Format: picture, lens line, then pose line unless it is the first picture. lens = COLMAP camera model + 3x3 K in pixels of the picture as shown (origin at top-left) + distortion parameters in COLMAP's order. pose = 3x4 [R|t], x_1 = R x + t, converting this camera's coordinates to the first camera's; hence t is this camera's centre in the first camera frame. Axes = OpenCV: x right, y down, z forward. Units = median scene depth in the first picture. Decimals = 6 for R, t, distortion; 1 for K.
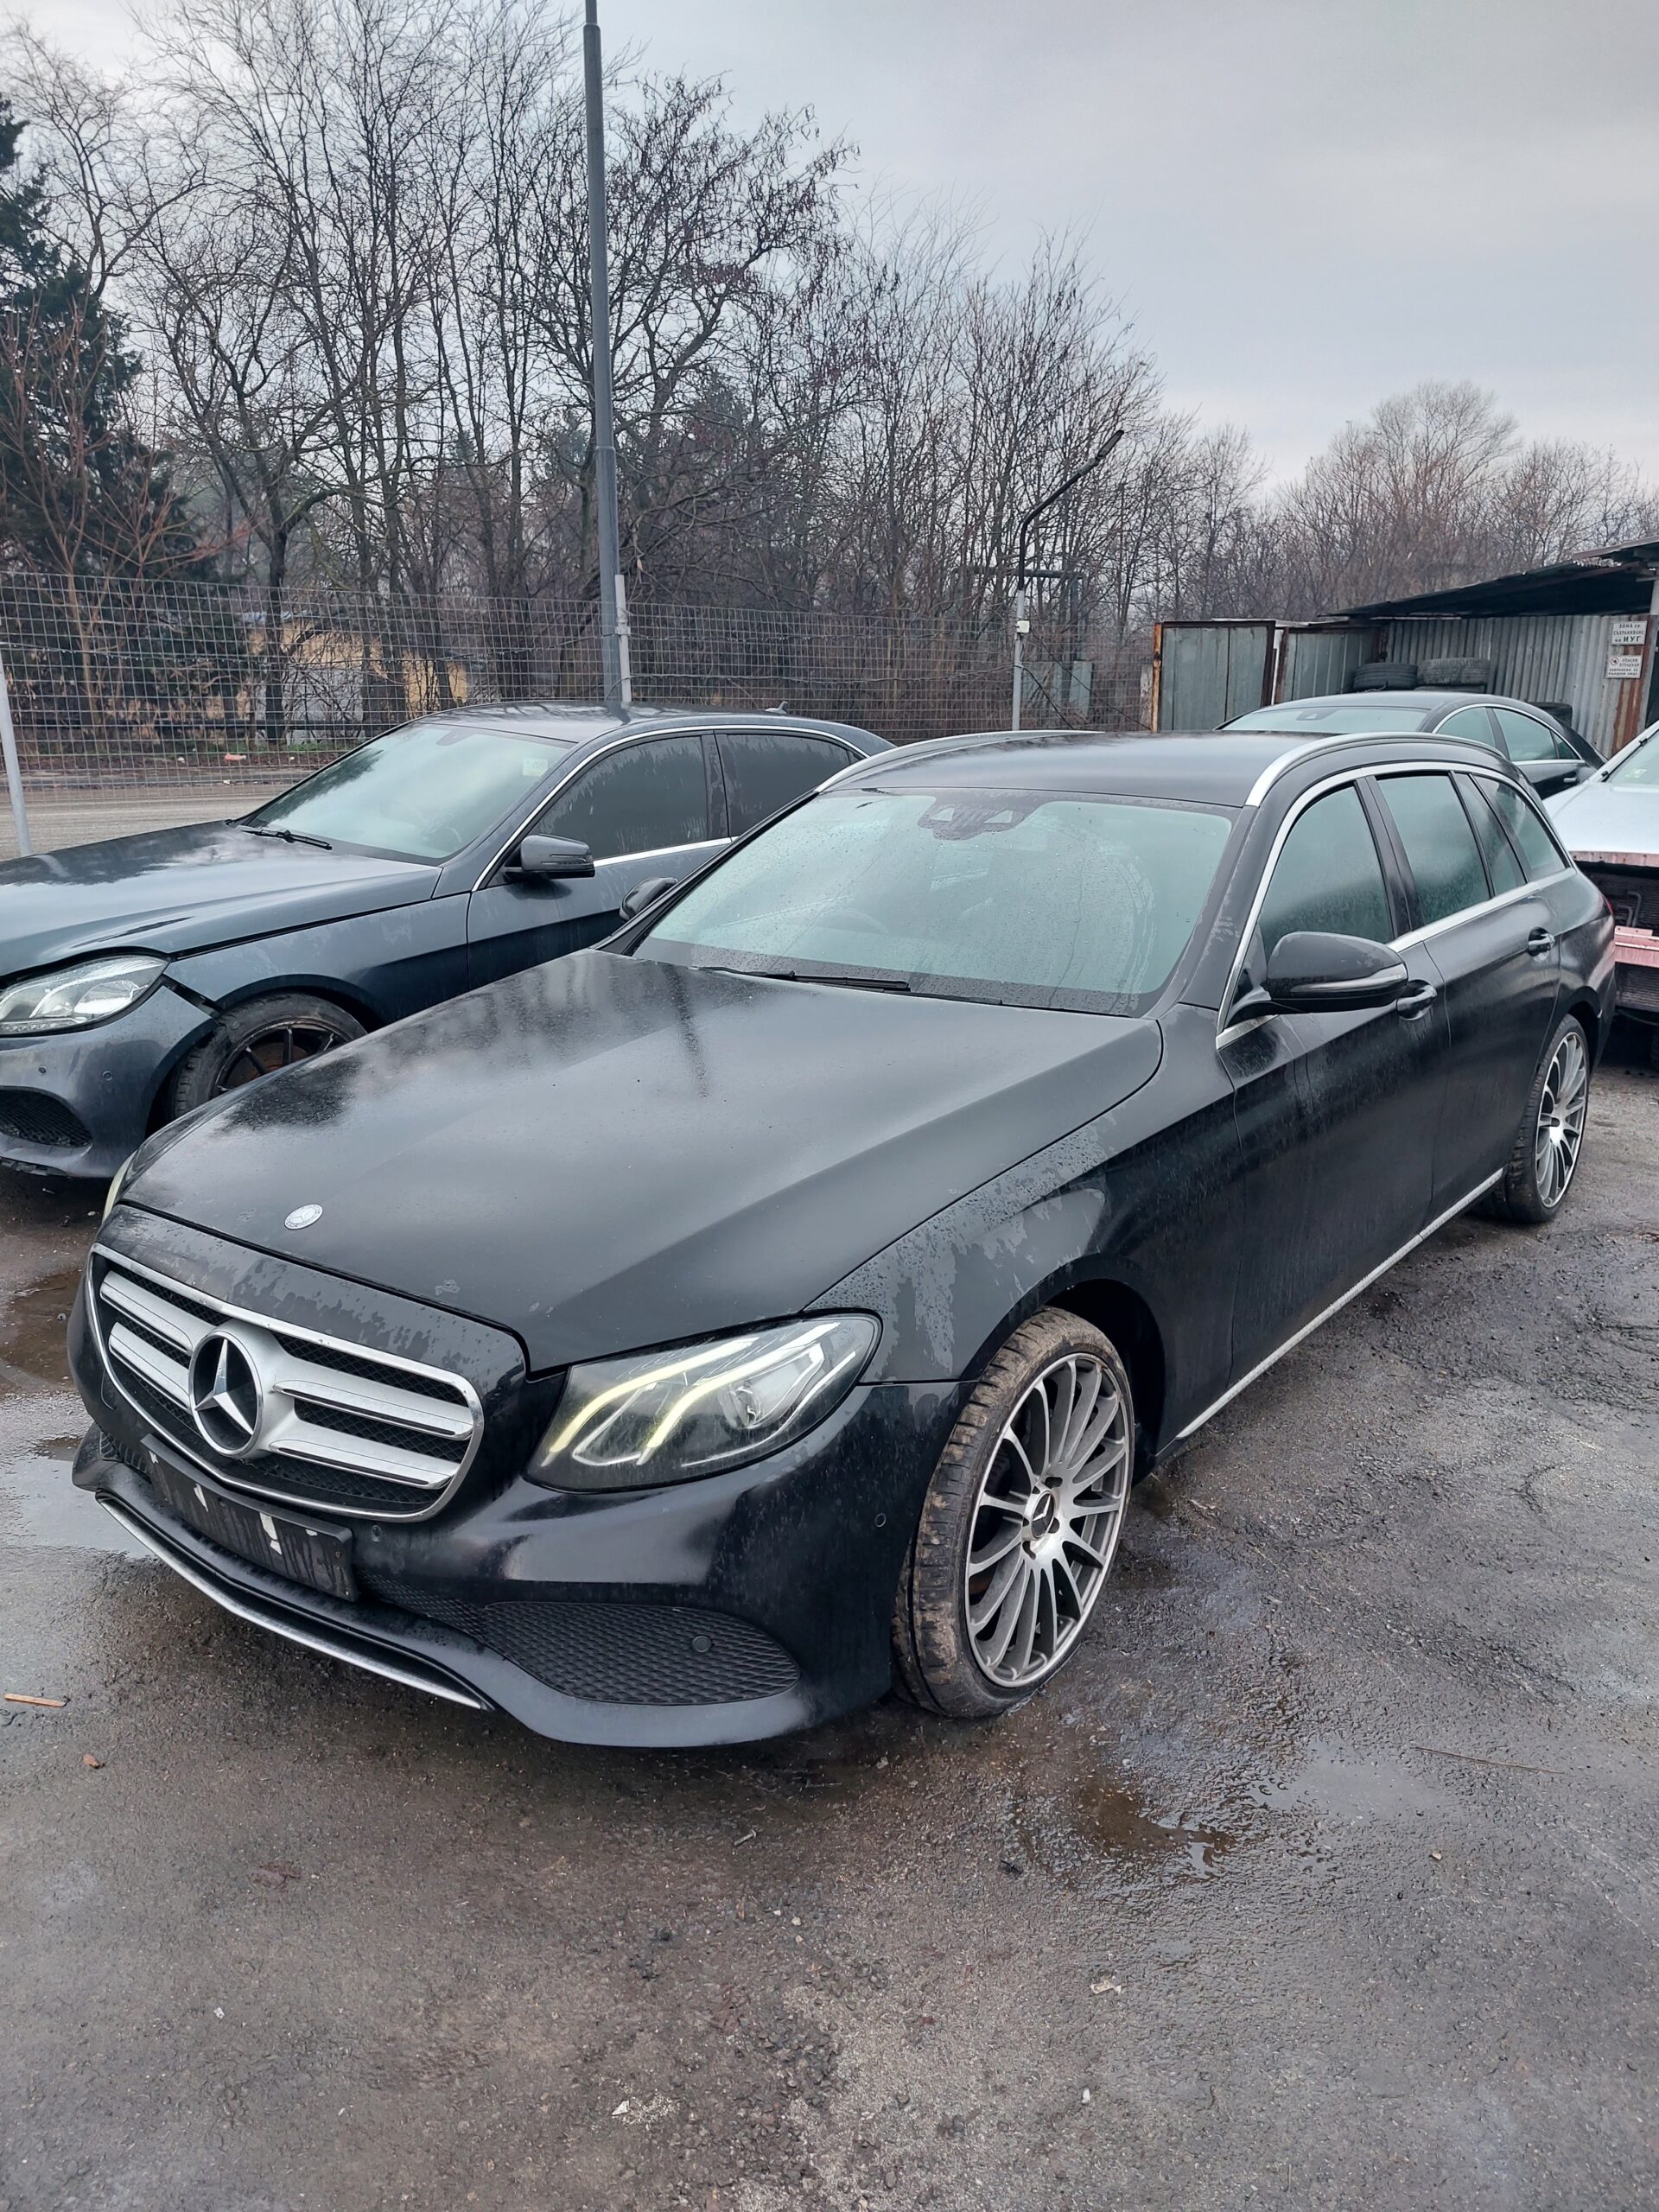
lens RADIAL K [[1602.1, 0, 835.3], [0, 1602.1, 1103.4], [0, 0, 1]] dist [0.053919, -0.045220]
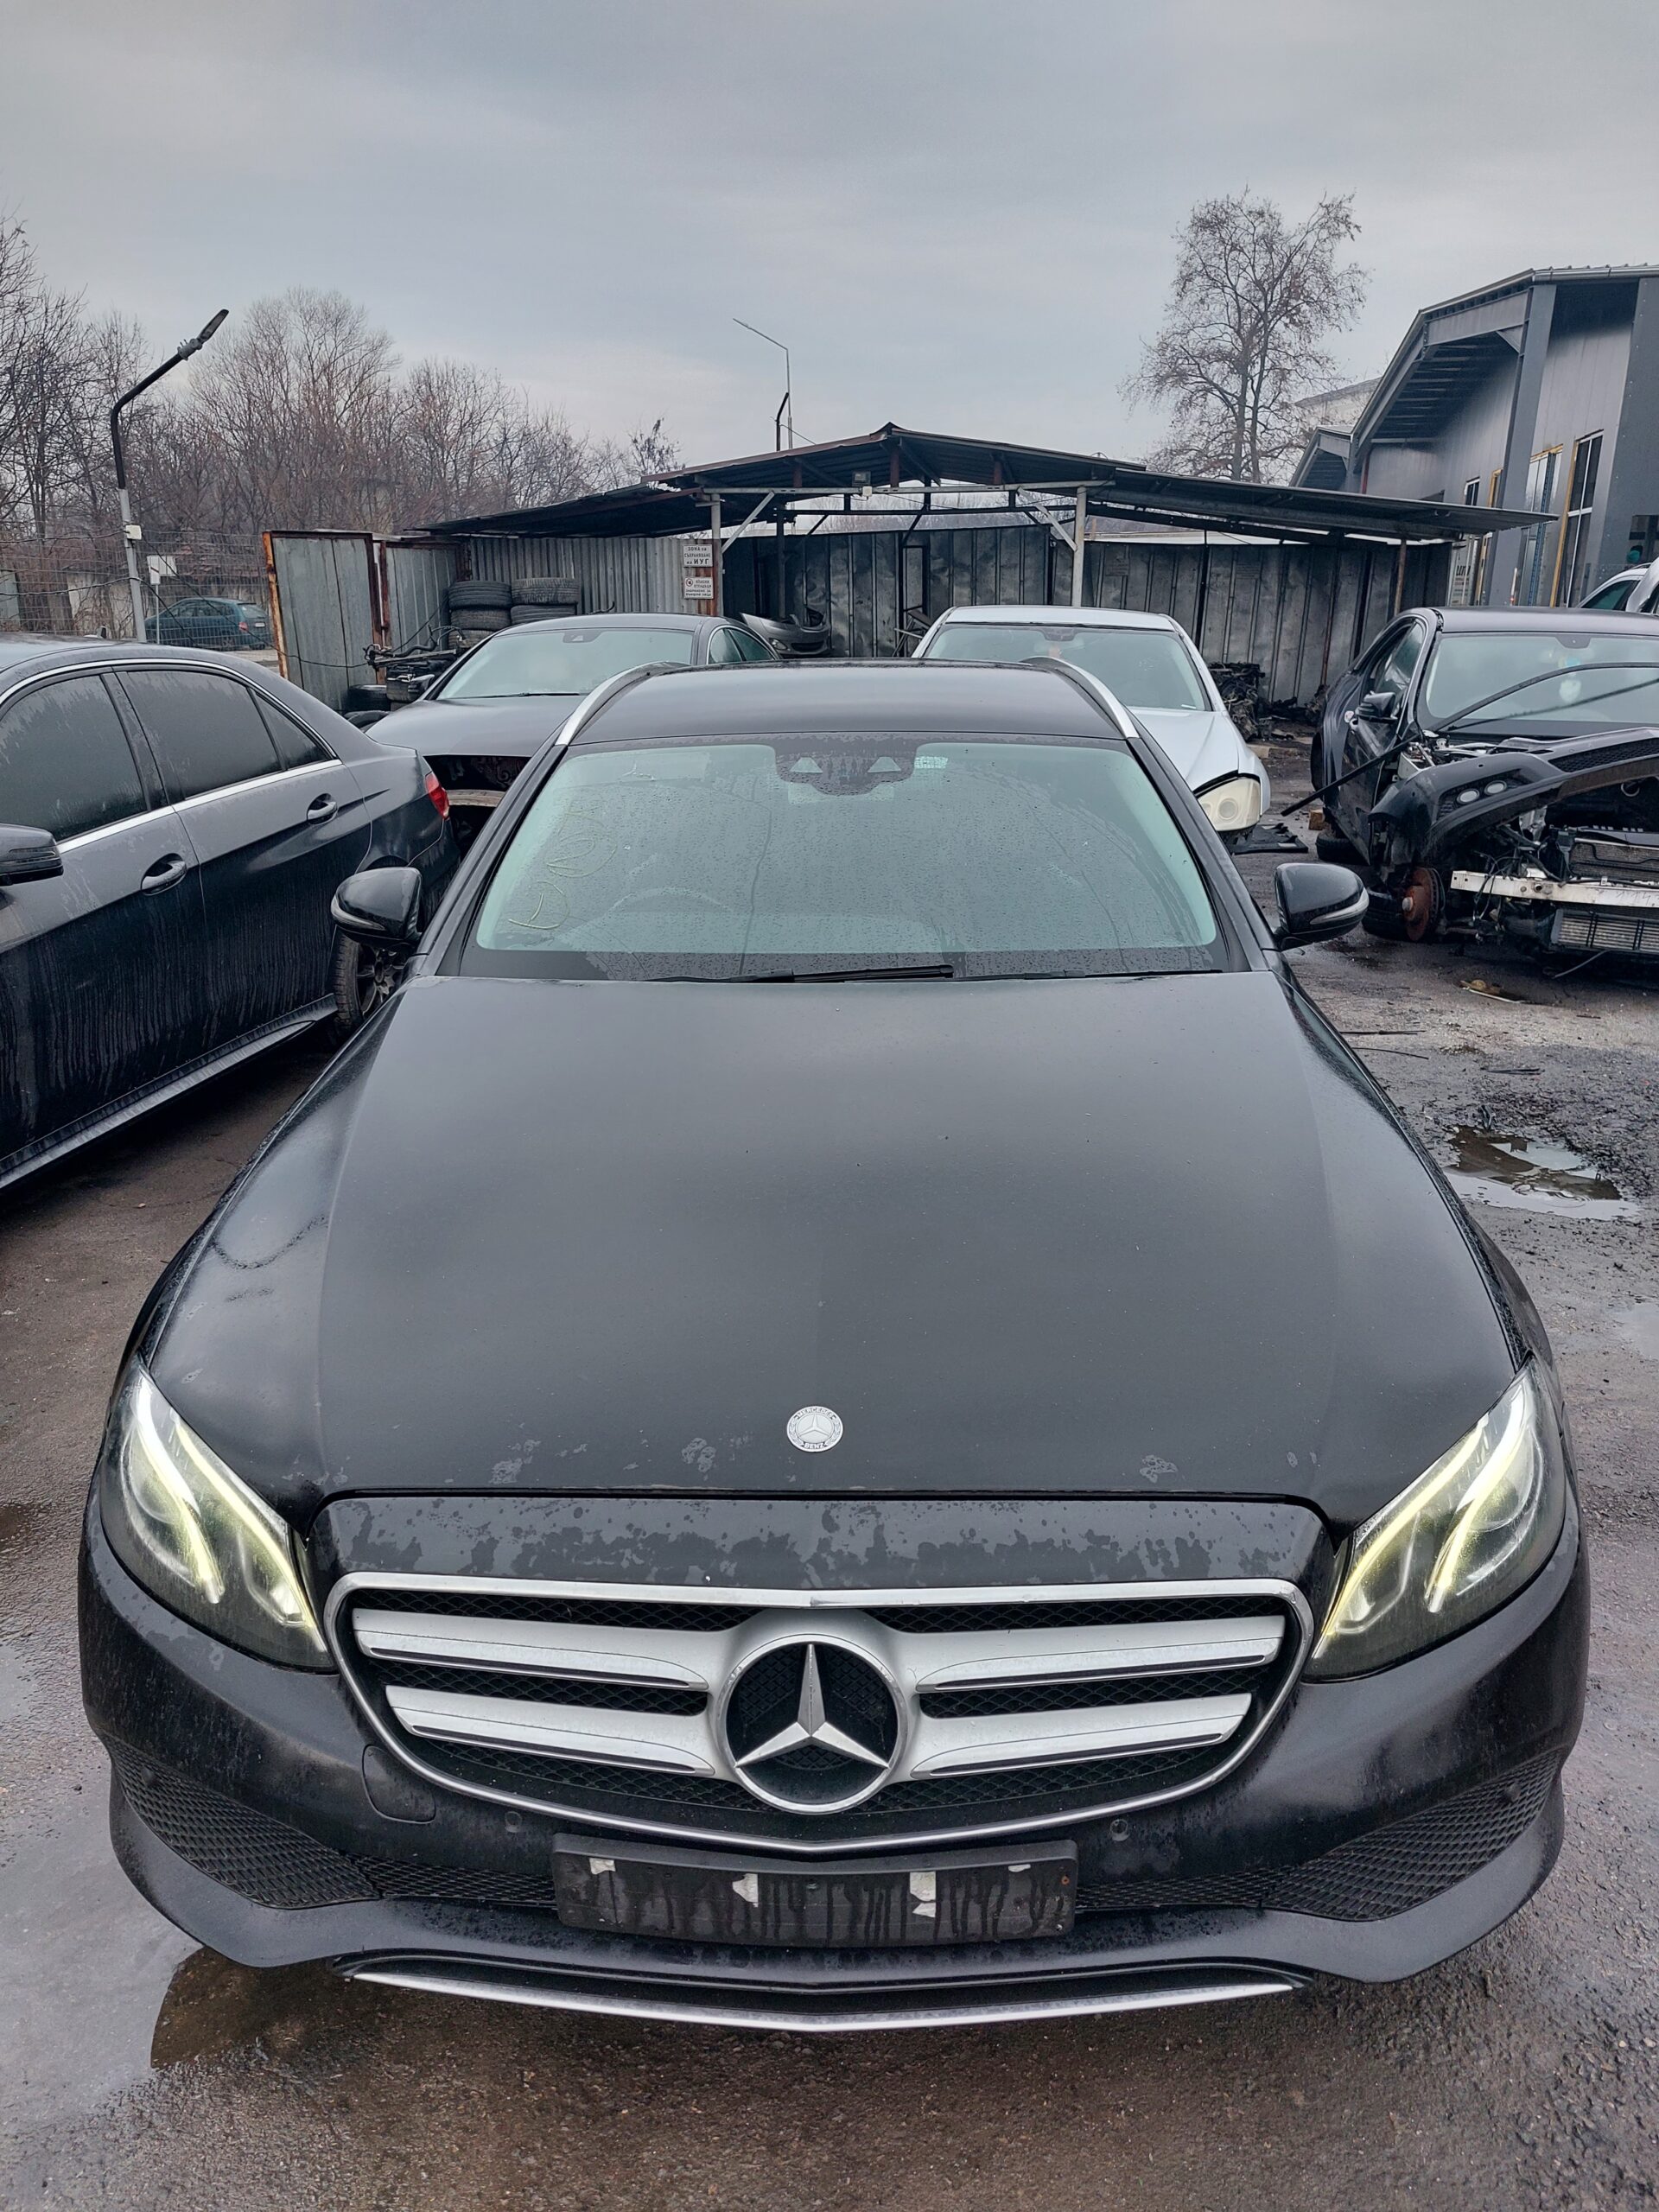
lens RADIAL K [[1602.1, 0, 820.4], [0, 1602.1, 1116.9], [0, 0, 1]] dist [0.053919, -0.045220]
pose [[0.813861, -0.178838, 0.552854, -0.543480], [0.147635, 0.983878, 0.100931, -0.101002], [-0.561992, -0.000523, 0.827143, 0.356536]]
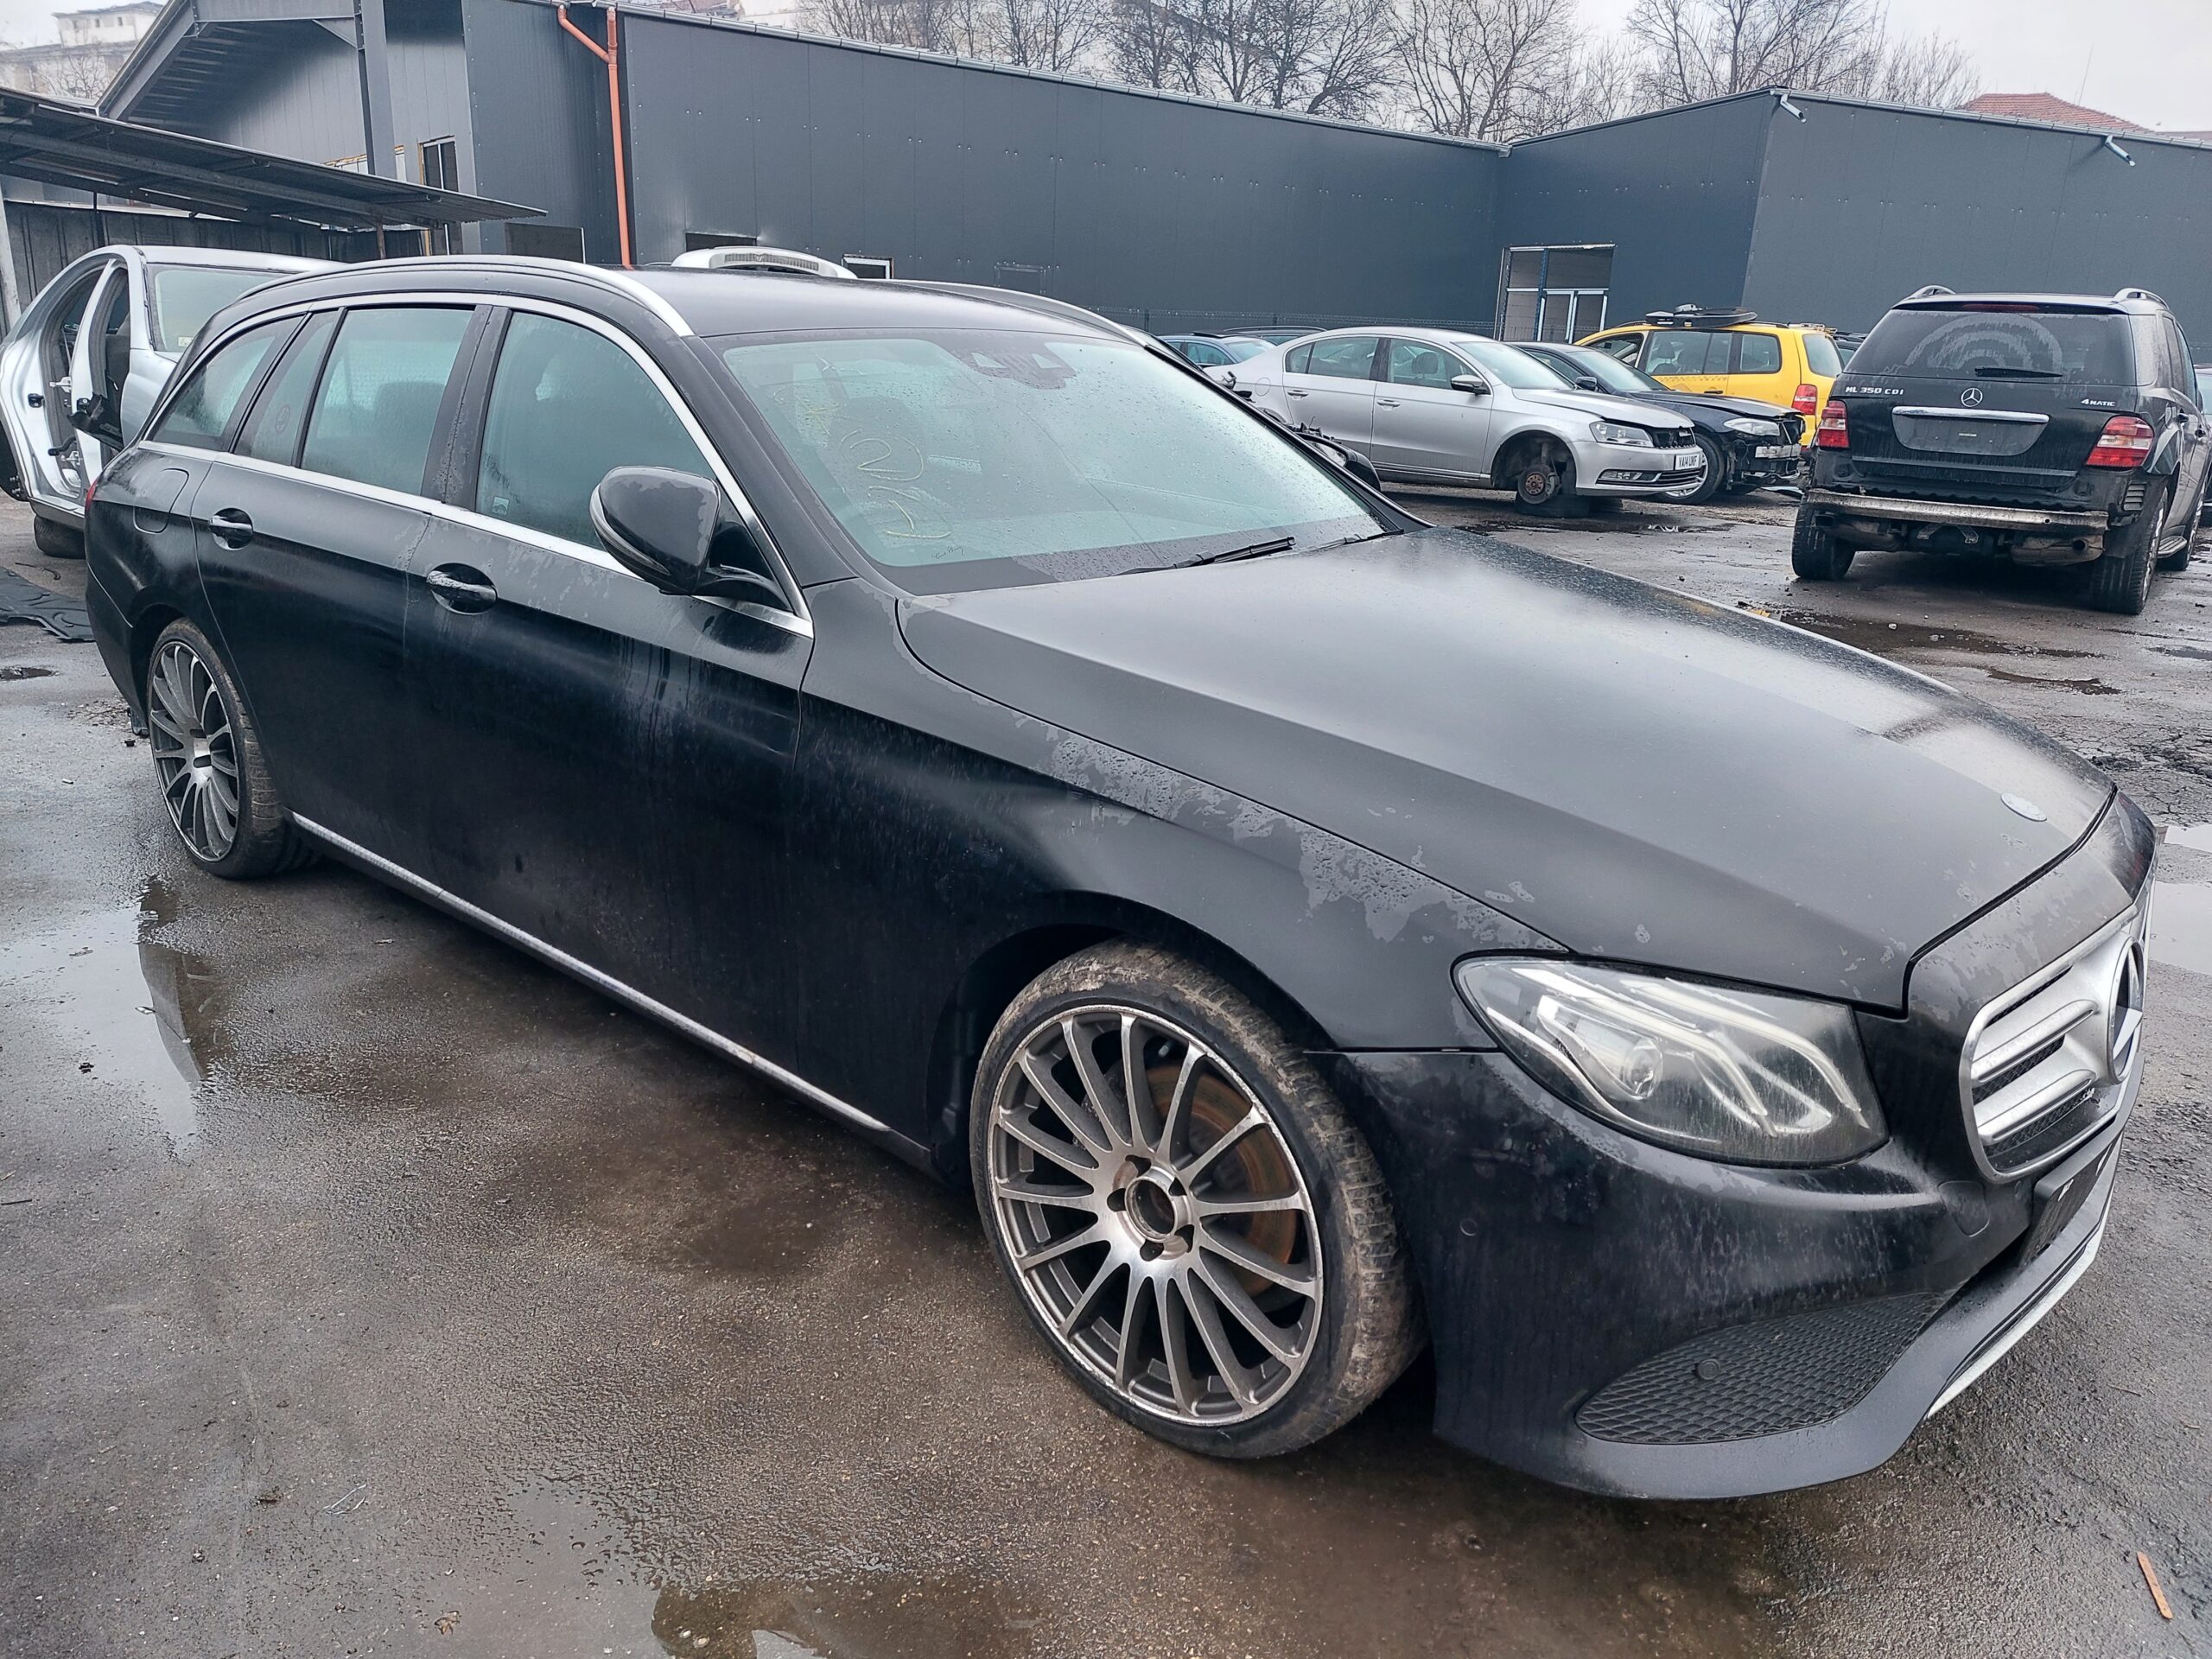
lens RADIAL K [[1602.1, 0, 1109.9], [0, 1602.1, 816.8], [0, 0, 1]] dist [0.053919, -0.045220]
pose [[0.088773, -0.279818, 0.955940, -0.952005], [0.215606, 0.942374, 0.255825, -0.197563], [-0.972437, 0.183396, 0.143987, 1.082915]]
